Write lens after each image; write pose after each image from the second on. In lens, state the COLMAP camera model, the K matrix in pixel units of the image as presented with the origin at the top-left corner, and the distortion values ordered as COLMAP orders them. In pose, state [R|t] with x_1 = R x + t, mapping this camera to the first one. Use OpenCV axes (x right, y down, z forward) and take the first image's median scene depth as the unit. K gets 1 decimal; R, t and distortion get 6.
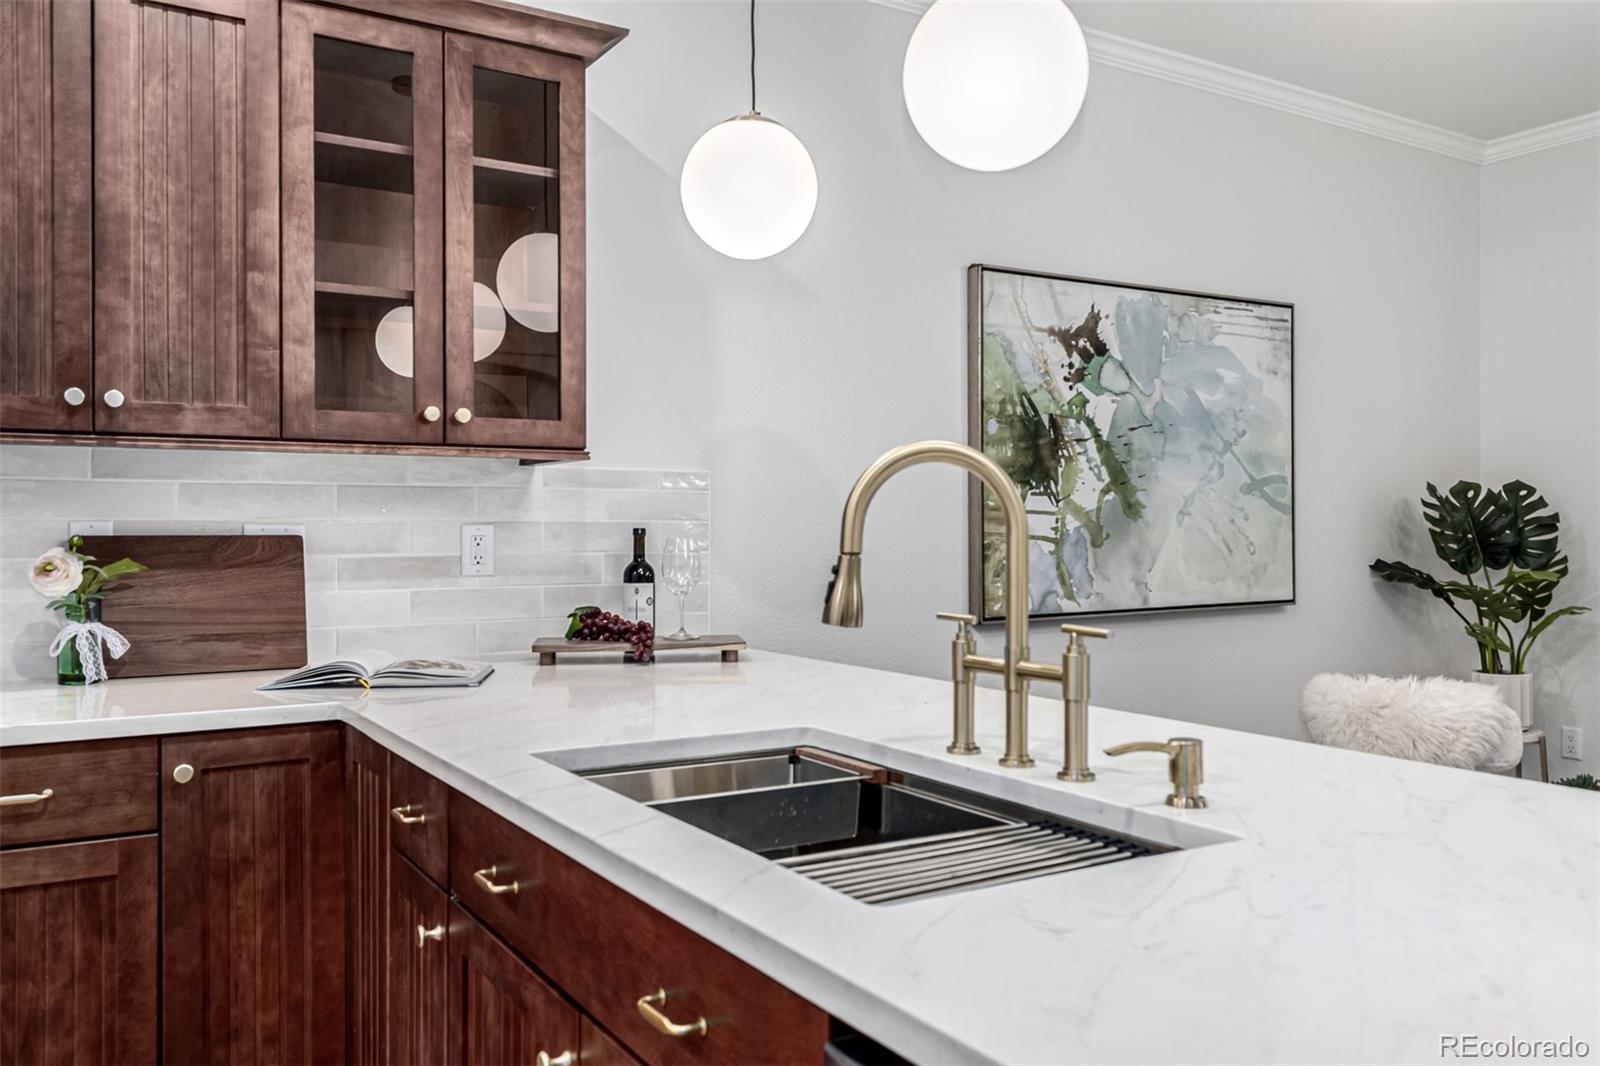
lens RADIAL K [[1274.3, 0, 772.6], [0, 1274.3, 532.9], [0, 0, 1]] dist [0.017122, -0.025627]
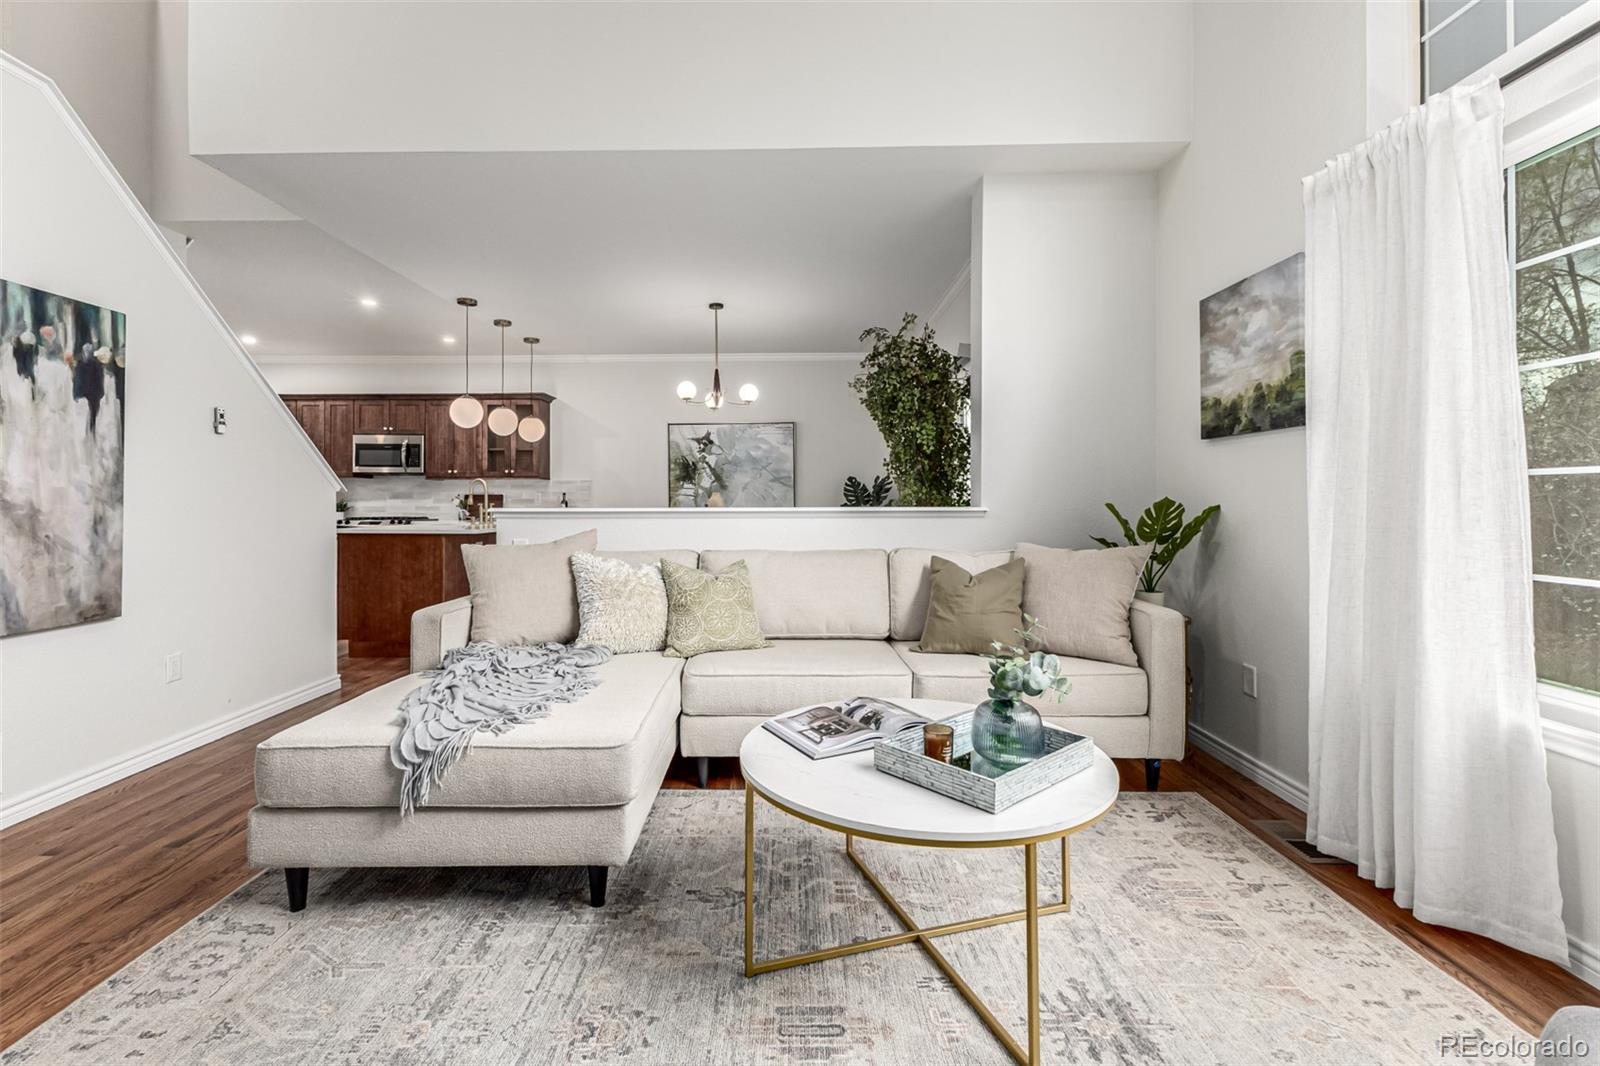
lens RADIAL K [[698.2, 0, 768.7], [0, 698.2, 492.6], [0, 0, 1]] dist [0.011428, -0.002572]
pose [[0.821122, -0.008781, -0.570686, 1.540236], [-0.000510, 0.999870, -0.016117, 0.028281], [0.570753, 0.013525, 0.821010, -0.521484]]
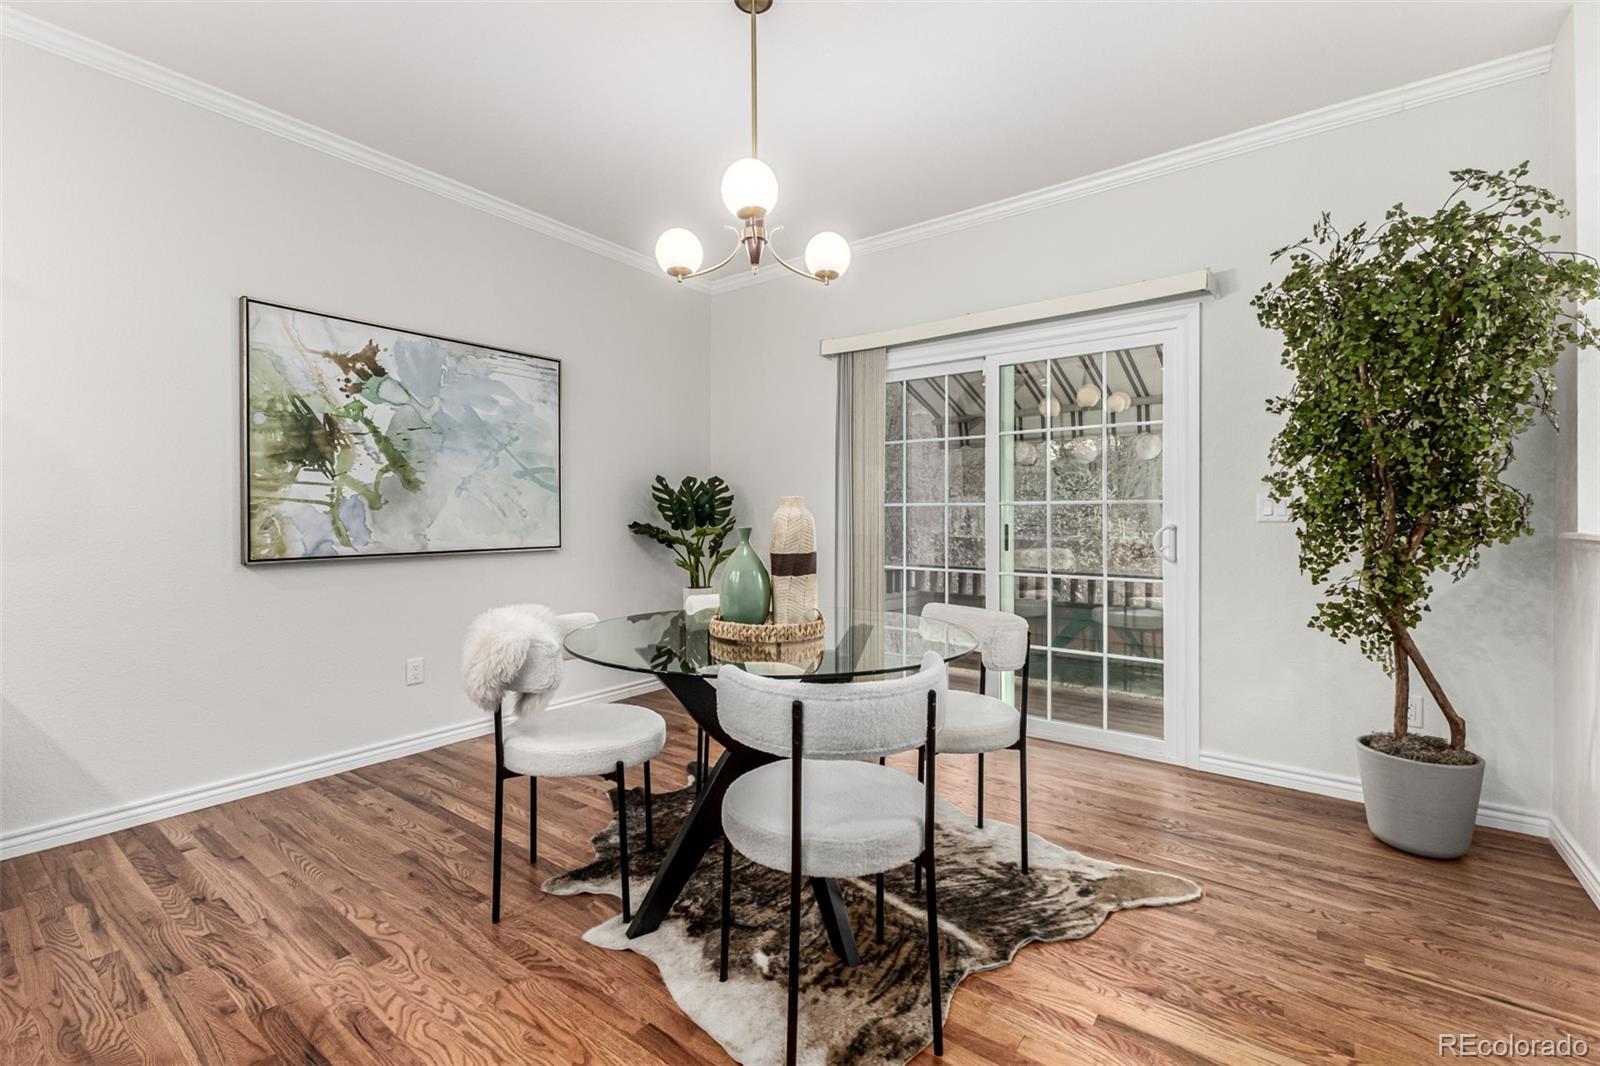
lens RADIAL K [[698.2, 0, 796.7], [0, 698.2, 516.1], [0, 0, 1]] dist [0.011428, -0.002572]
pose [[0.932543, 0.004356, 0.361032, 0.422391], [-0.001496, 0.999965, -0.008202, 0.025180], [-0.361055, 0.007108, 0.932517, 0.095308]]
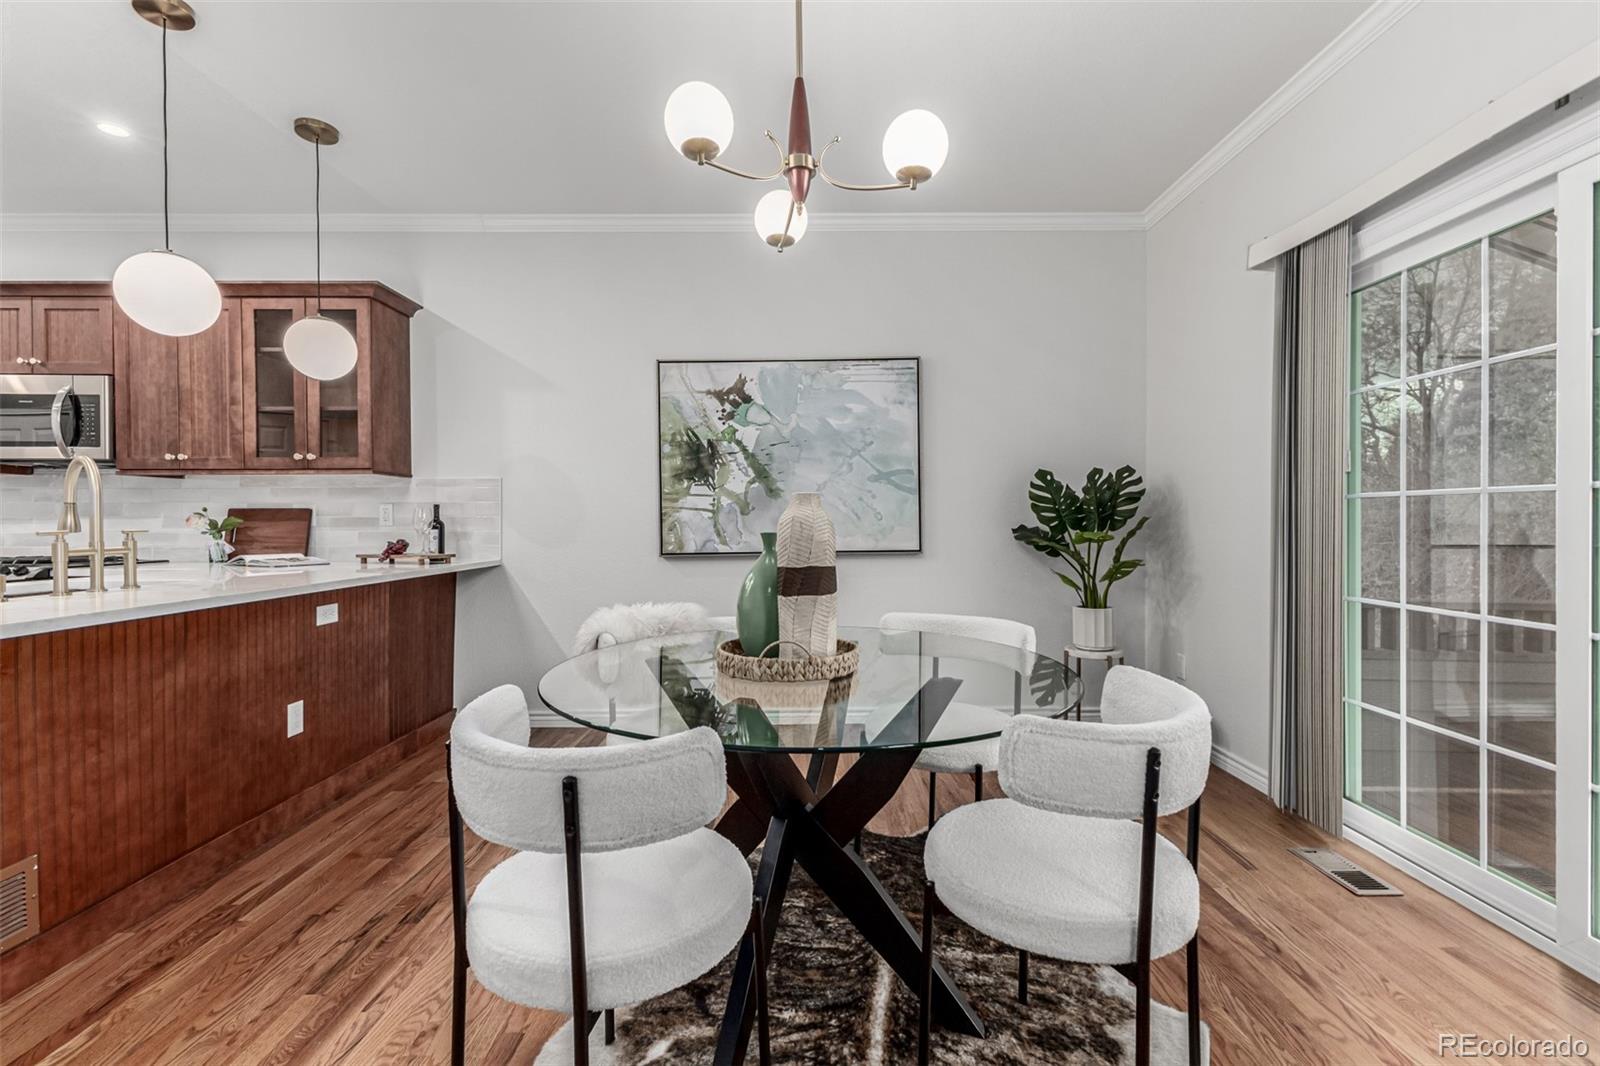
lens RADIAL K [[698.2, 0, 806.7], [0, 698.2, 524.0], [0, 0, 1]] dist [0.011428, -0.002572]
pose [[0.847598, -0.000894, -0.530638, 0.844678], [0.000785, 1.000000, -0.000430, 0.024414], [0.530639, -0.000052, 0.847598, 0.252839]]
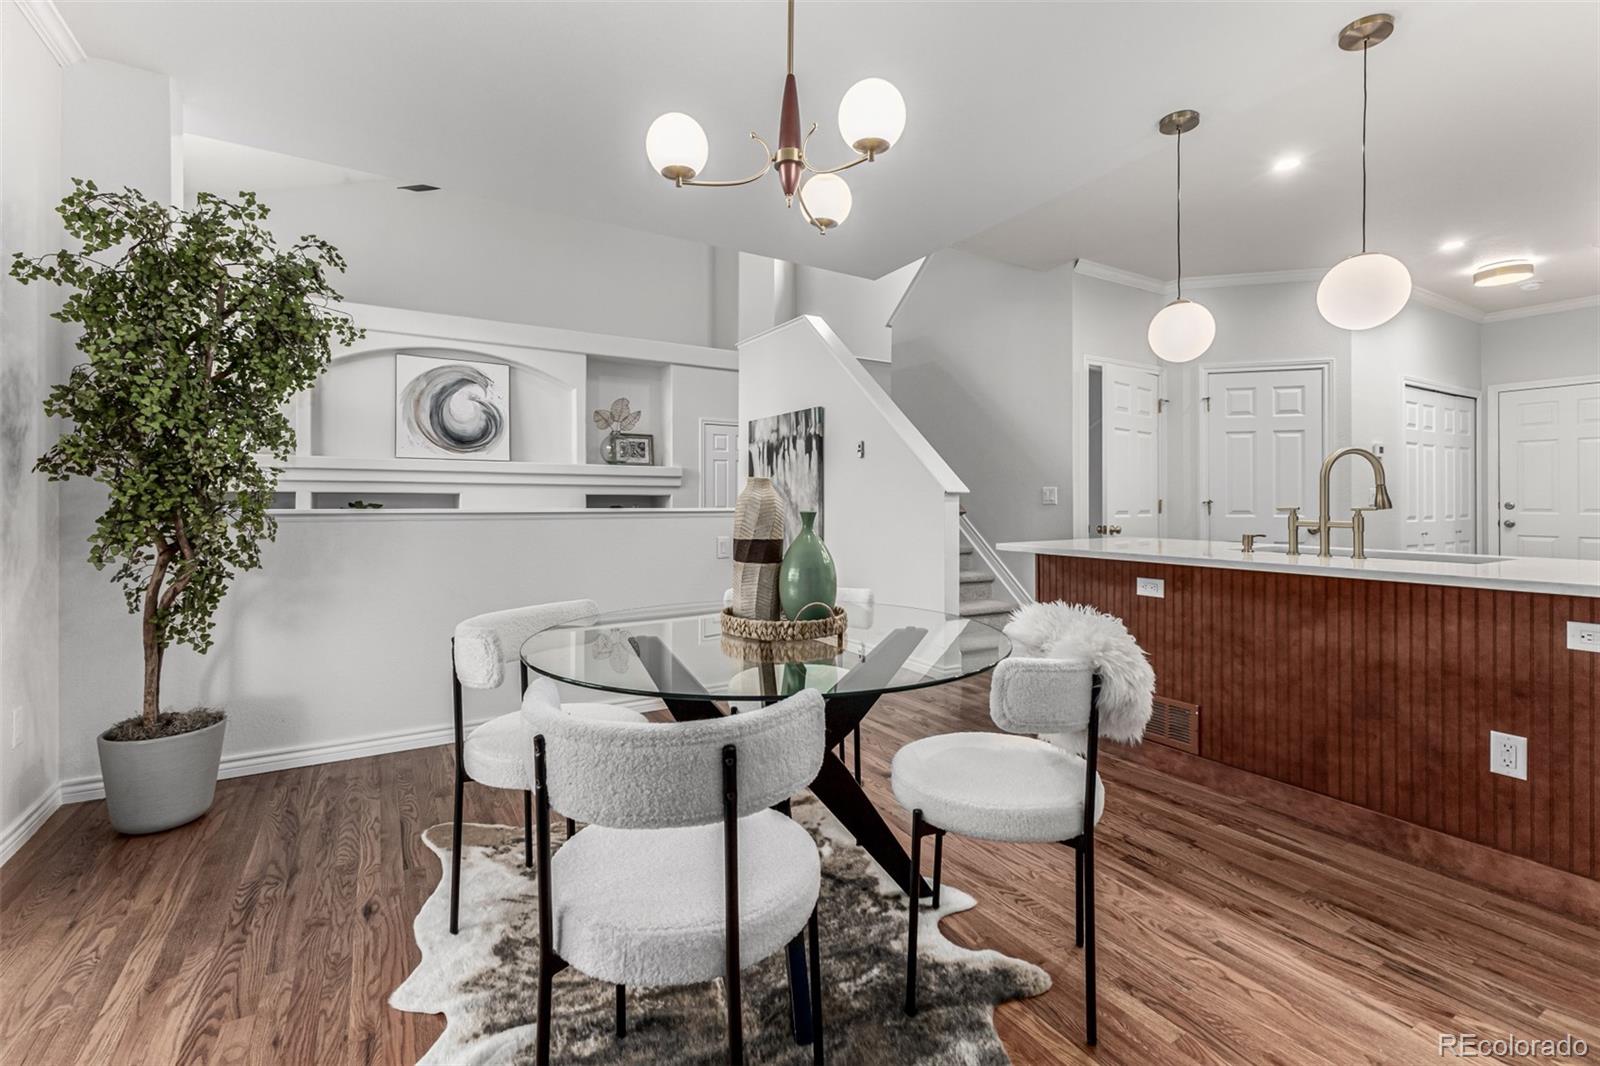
lens RADIAL K [[698.2, 0, 801.6], [0, 698.2, 503.9], [0, 0, 1]] dist [0.011428, -0.002572]
pose [[-0.999627, -0.000772, 0.027317, 0.575147], [-0.000584, 0.999976, 0.006896, 0.021234], [-0.027321, 0.006878, -0.999603, 1.118863]]
